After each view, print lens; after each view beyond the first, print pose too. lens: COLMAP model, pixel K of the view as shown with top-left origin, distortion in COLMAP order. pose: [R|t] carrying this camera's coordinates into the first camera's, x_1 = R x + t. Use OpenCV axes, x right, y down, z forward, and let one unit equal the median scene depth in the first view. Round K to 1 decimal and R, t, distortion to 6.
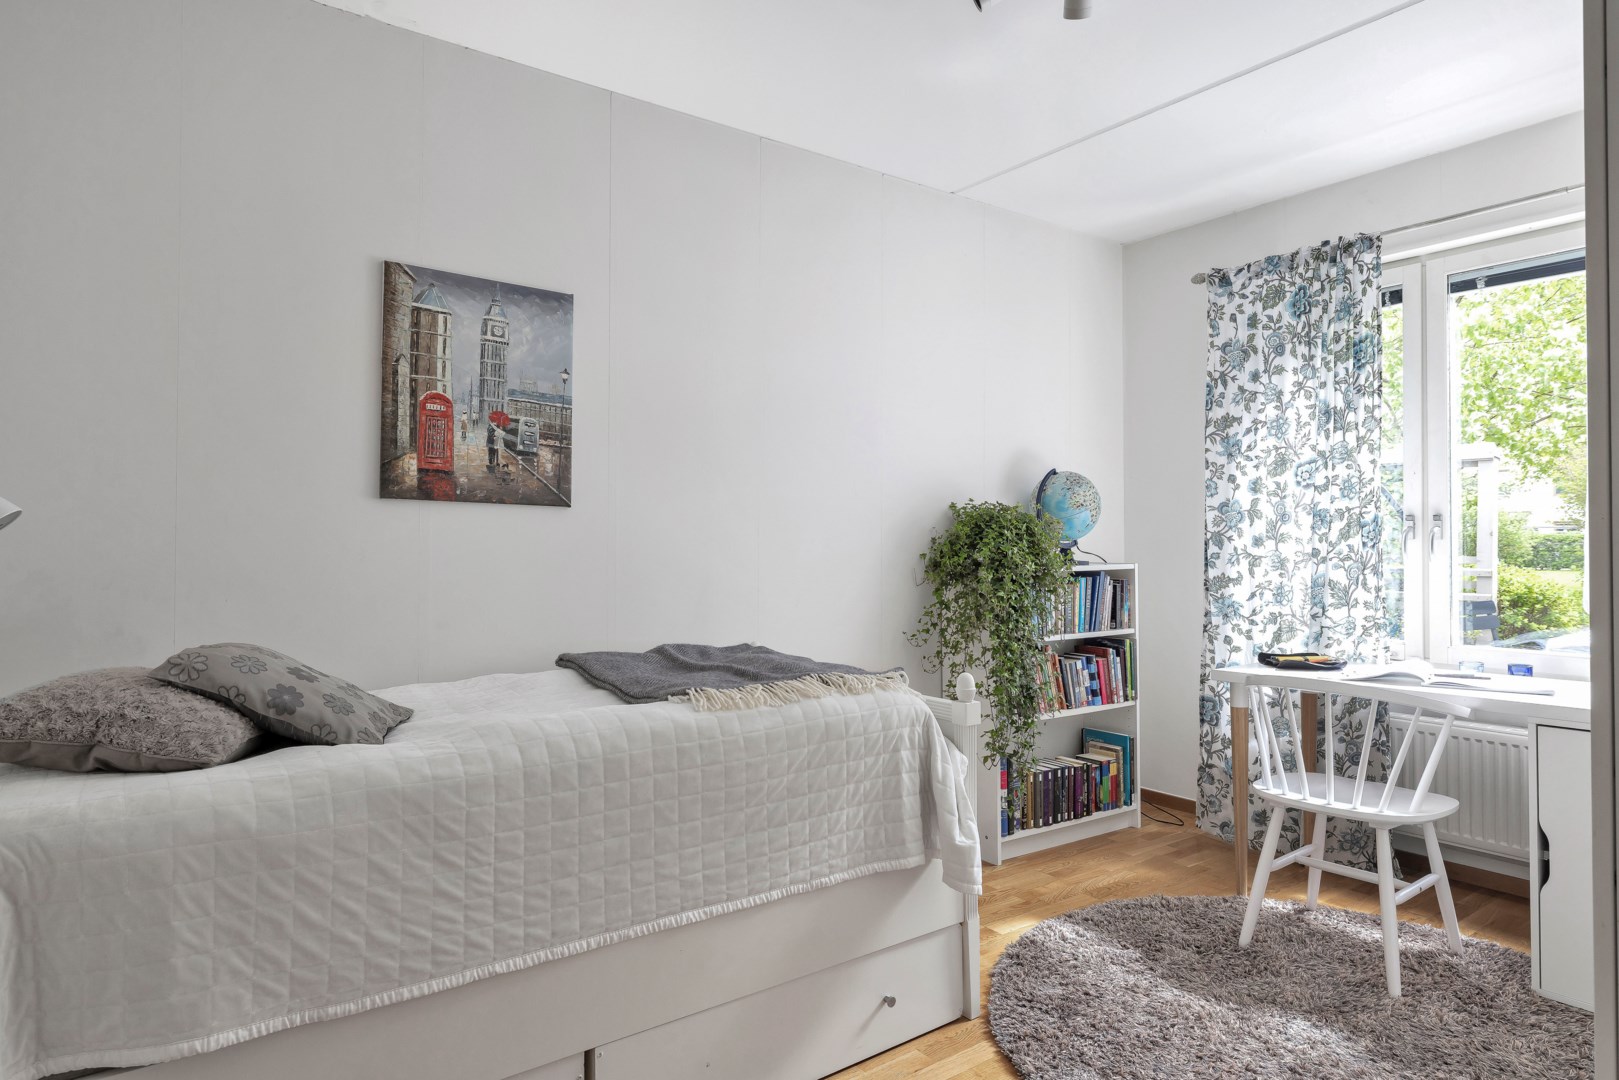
lens RADIAL K [[942.1, 0, 814.2], [0, 942.1, 539.5], [0, 0, 1]] dist [-0.004500, -0.001534]
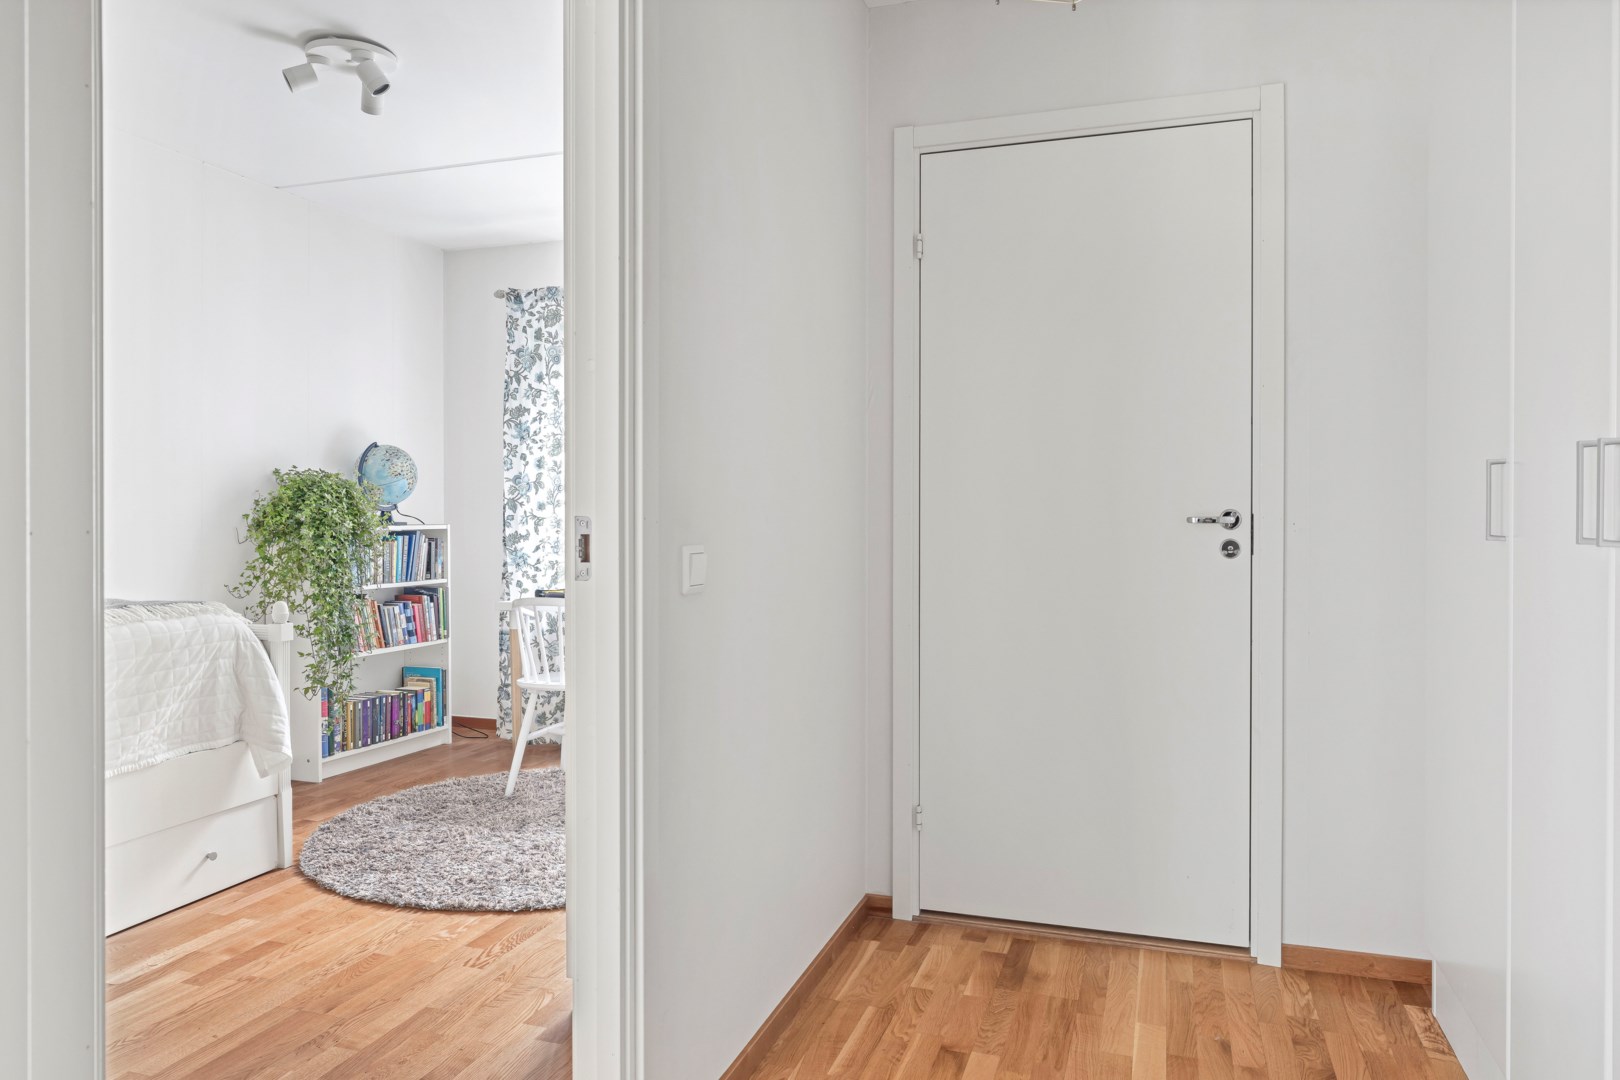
lens RADIAL K [[1030.0, 0, 818.1], [0, 1030.0, 526.0], [0, 0, 1]] dist [0.000756, 0.000922]
pose [[0.816874, -0.000395, 0.576816, -0.032475], [-0.004062, 0.999971, 0.006438, 0.018541], [-0.576802, -0.007602, 0.816849, -0.369990]]
